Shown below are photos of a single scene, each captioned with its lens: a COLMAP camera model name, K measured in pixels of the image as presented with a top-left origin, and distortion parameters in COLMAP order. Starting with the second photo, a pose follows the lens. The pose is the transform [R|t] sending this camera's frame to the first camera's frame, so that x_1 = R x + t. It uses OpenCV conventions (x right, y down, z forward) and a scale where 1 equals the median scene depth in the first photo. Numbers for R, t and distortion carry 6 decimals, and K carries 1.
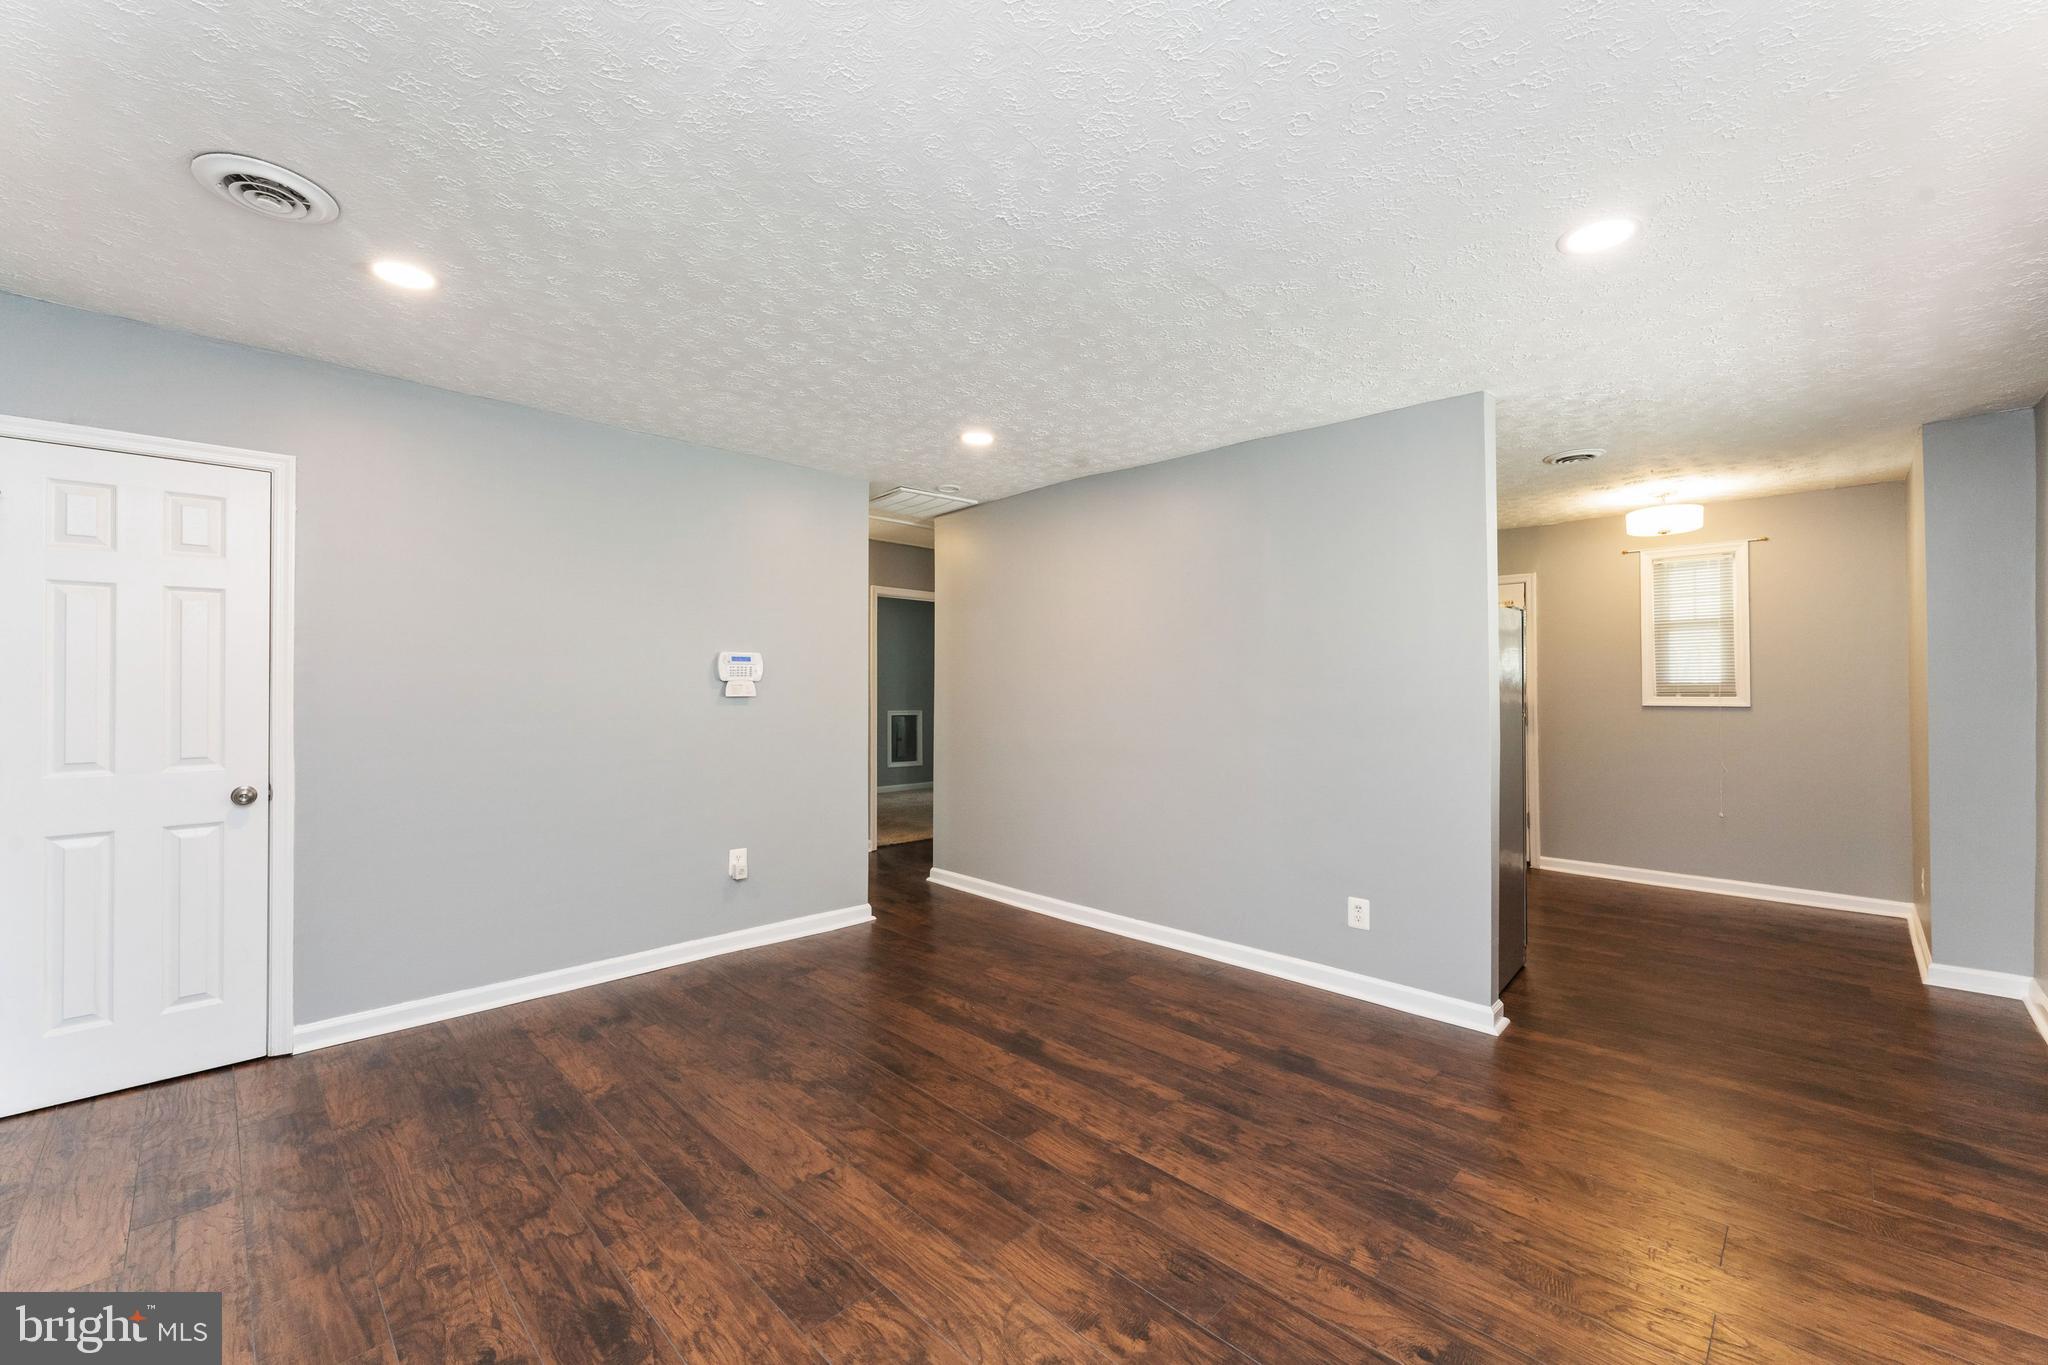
lens RADIAL K [[819.2, 0, 1009.4], [0, 819.2, 672.2], [0, 0, 1]] dist [-0.001004, 0.000620]
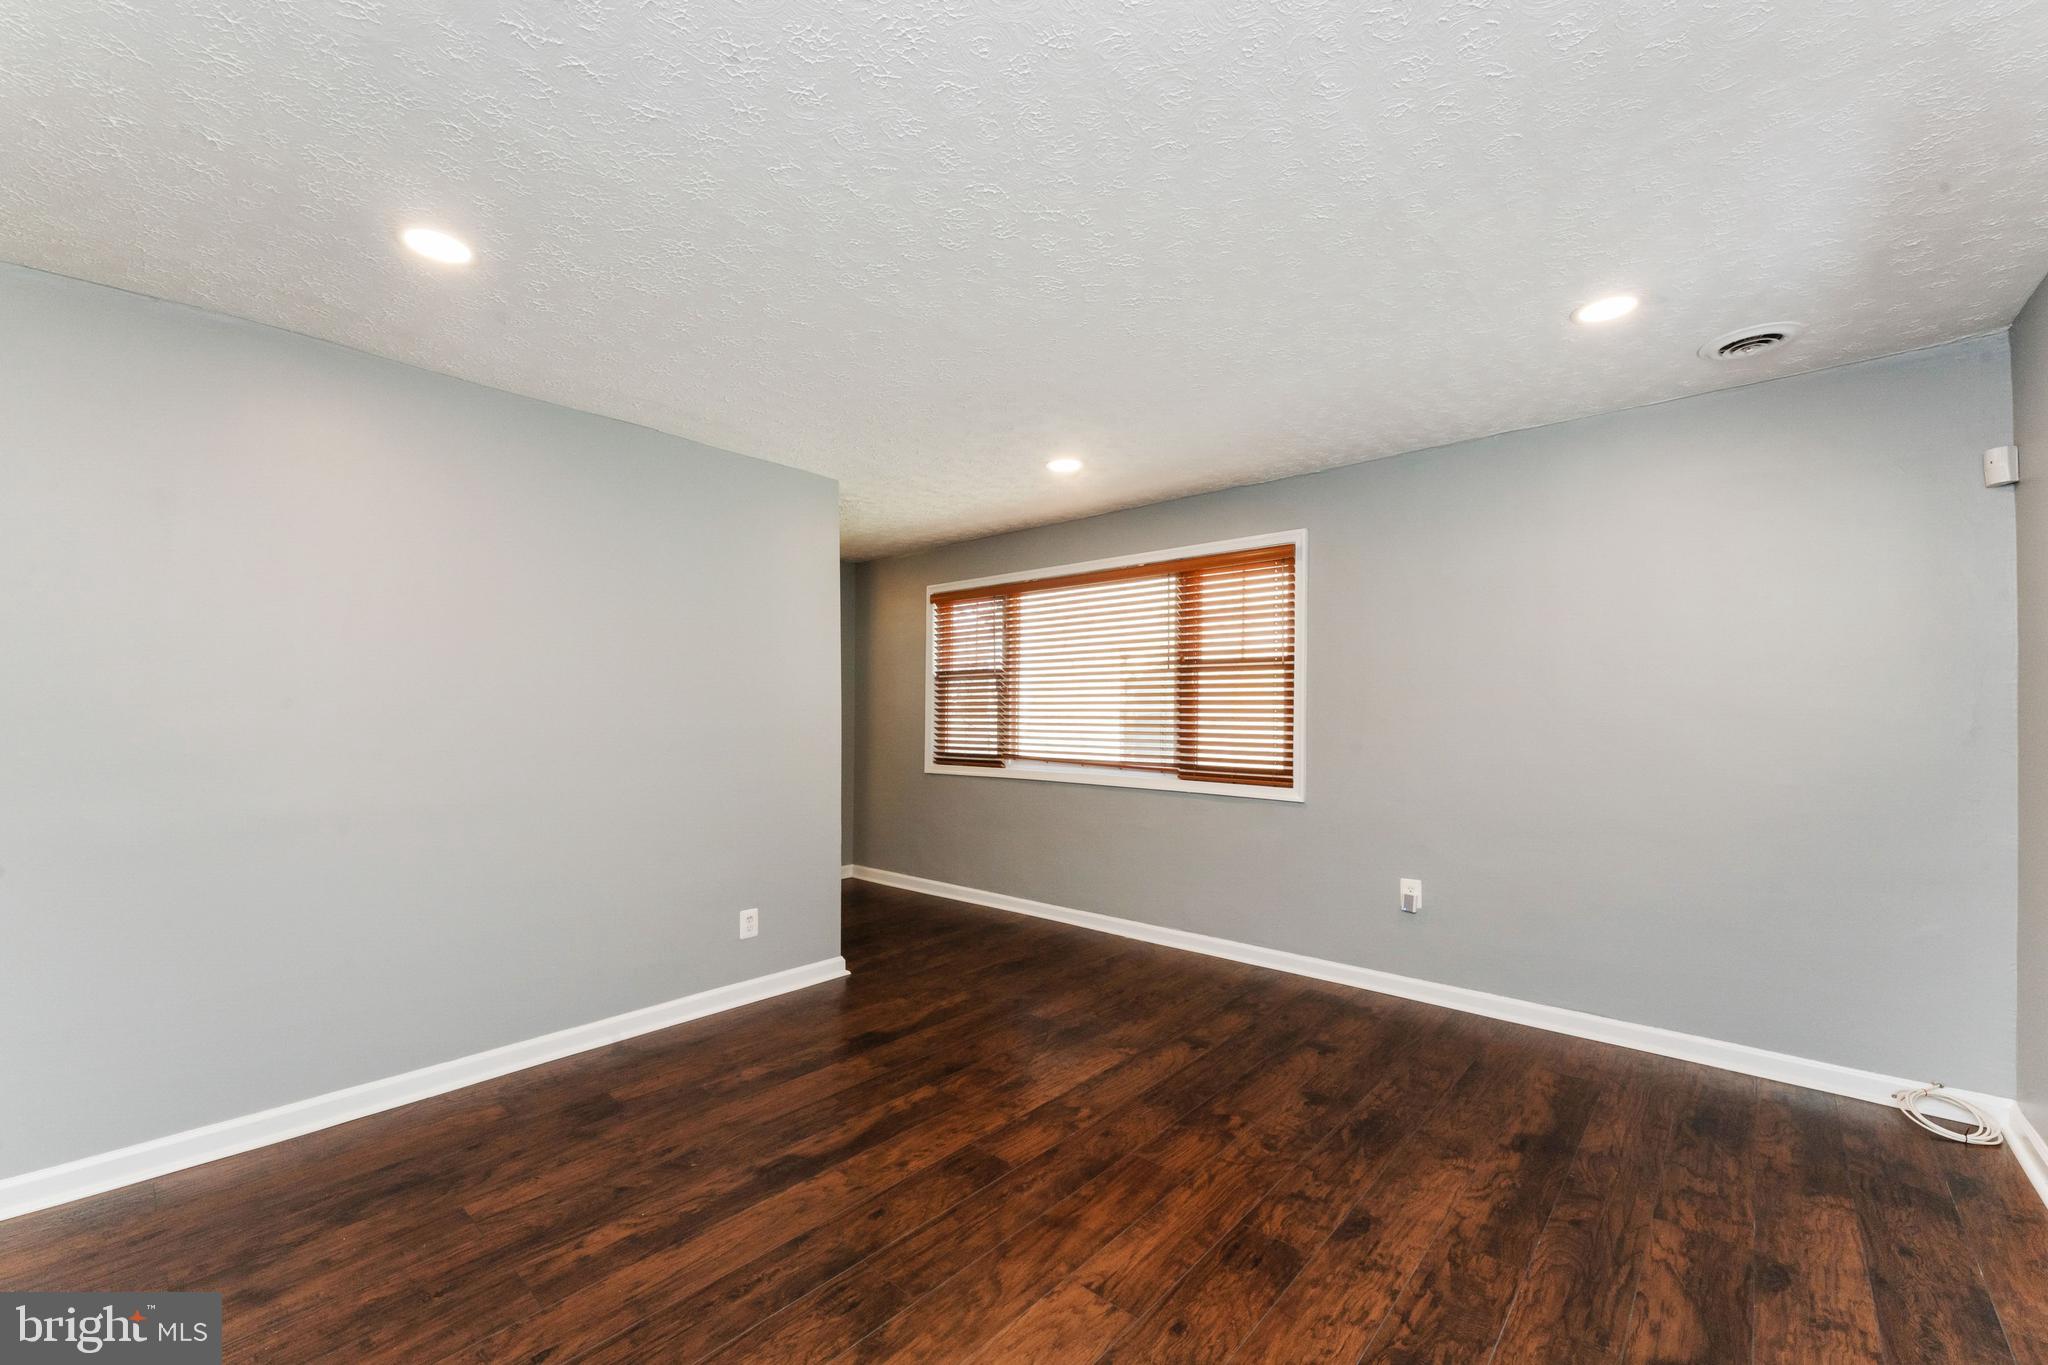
lens RADIAL K [[819.2, 0, 1029.3], [0, 819.2, 712.4], [0, 0, 1]] dist [-0.001004, 0.000620]
pose [[-0.063786, -0.004292, 0.997954, -0.911418], [-0.016515, 0.999858, 0.003244, 0.011269], [-0.997827, -0.016274, -0.063848, 0.967942]]
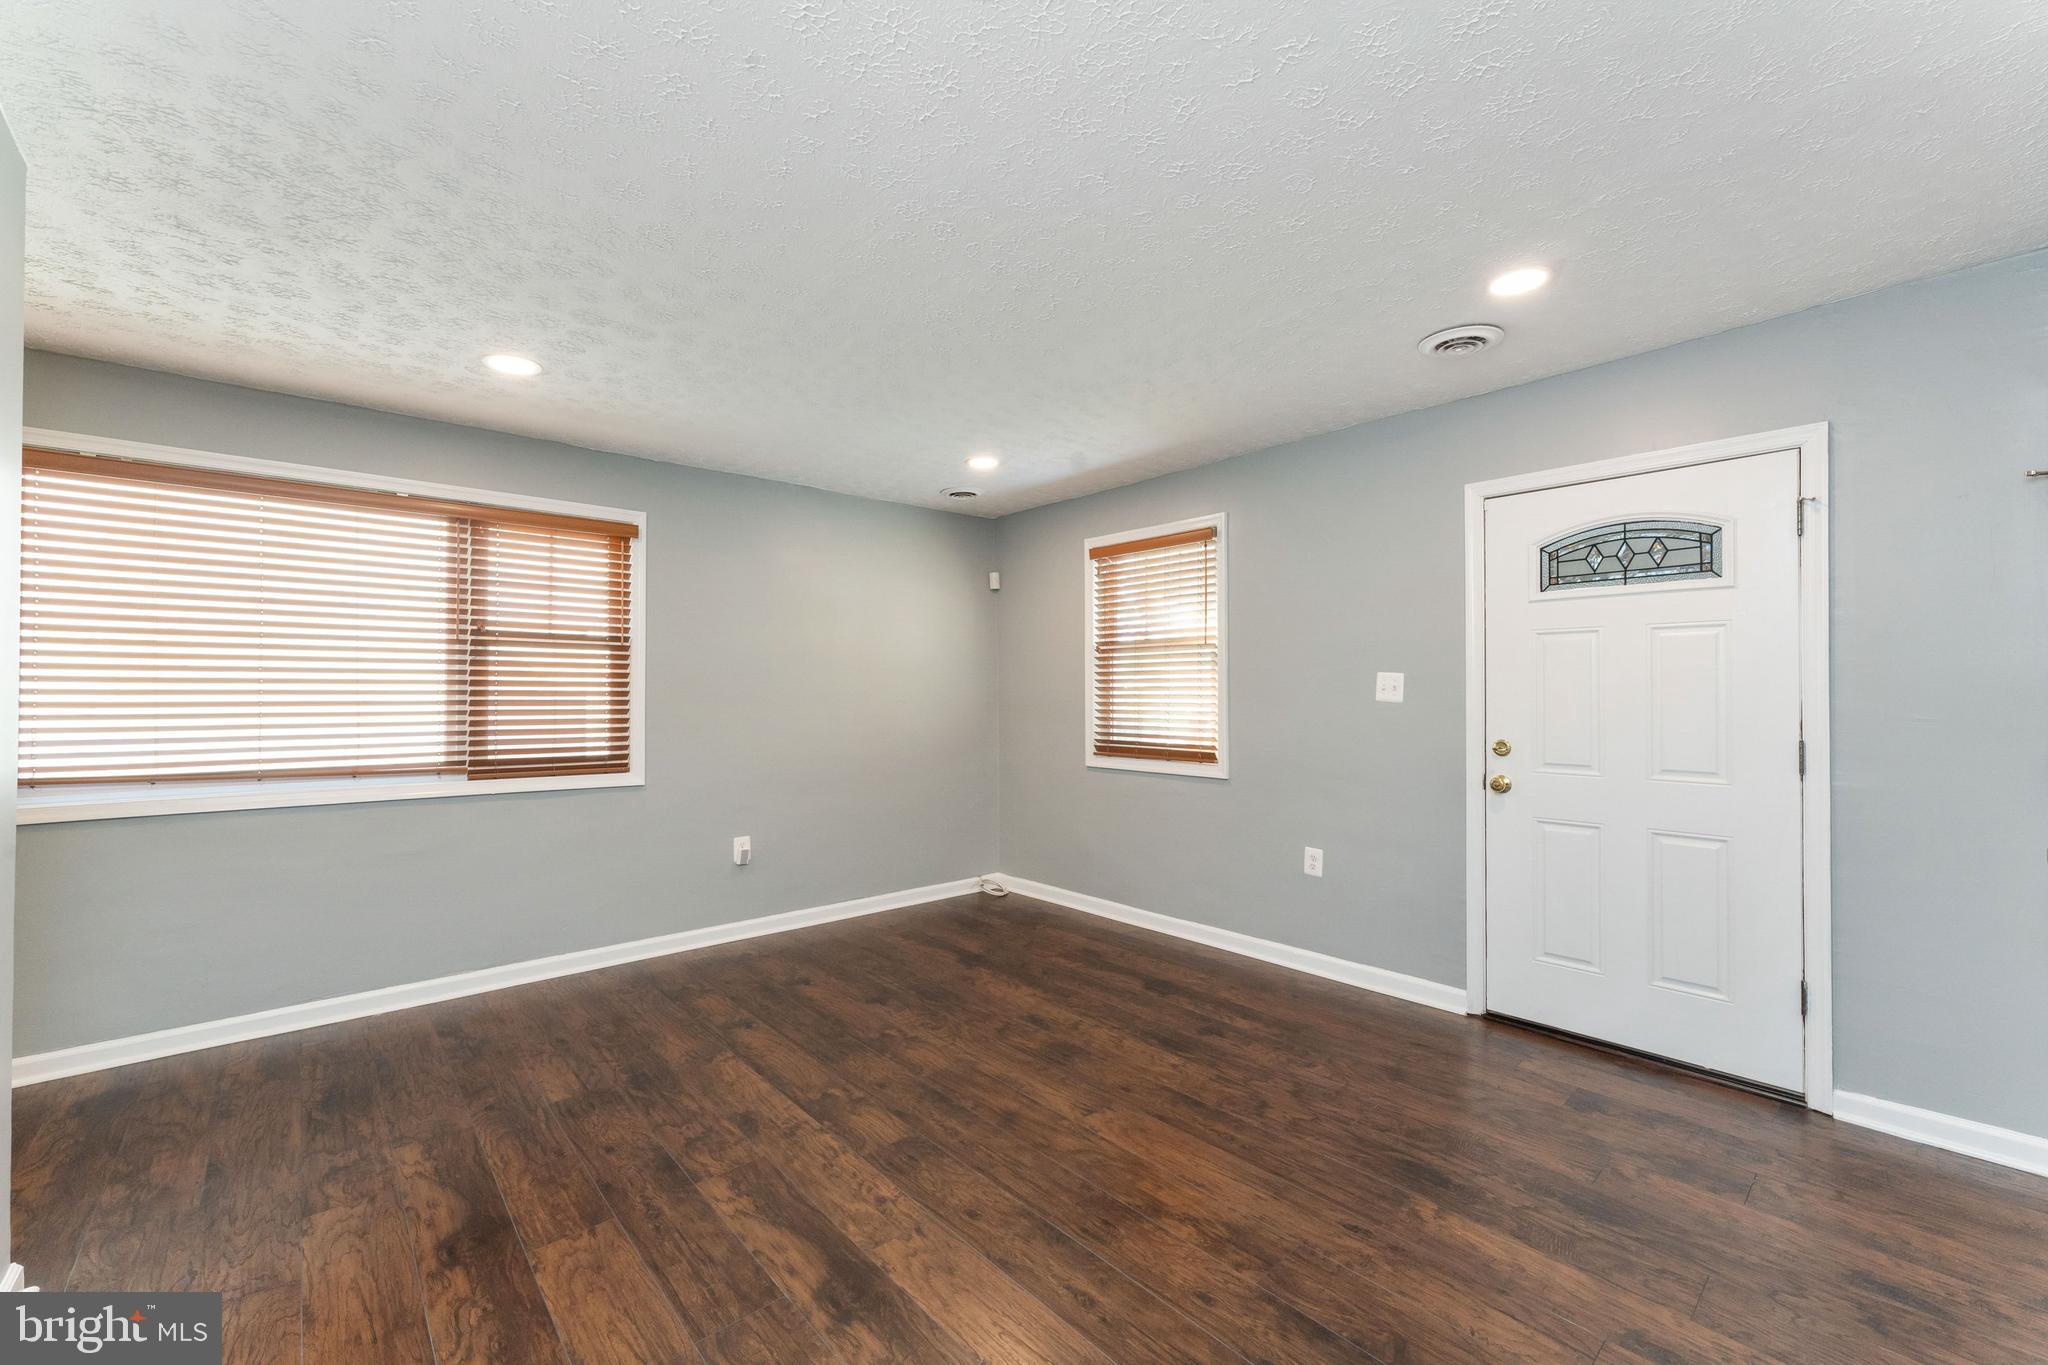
lens RADIAL K [[819.2, 0, 997.3], [0, 819.2, 674.2], [0, 0, 1]] dist [-0.001004, 0.000620]
pose [[-0.997063, 0.003595, 0.076495, -0.159636], [0.000231, 0.999034, -0.043939, 0.038360], [-0.076580, -0.043792, -0.996101, 1.873102]]
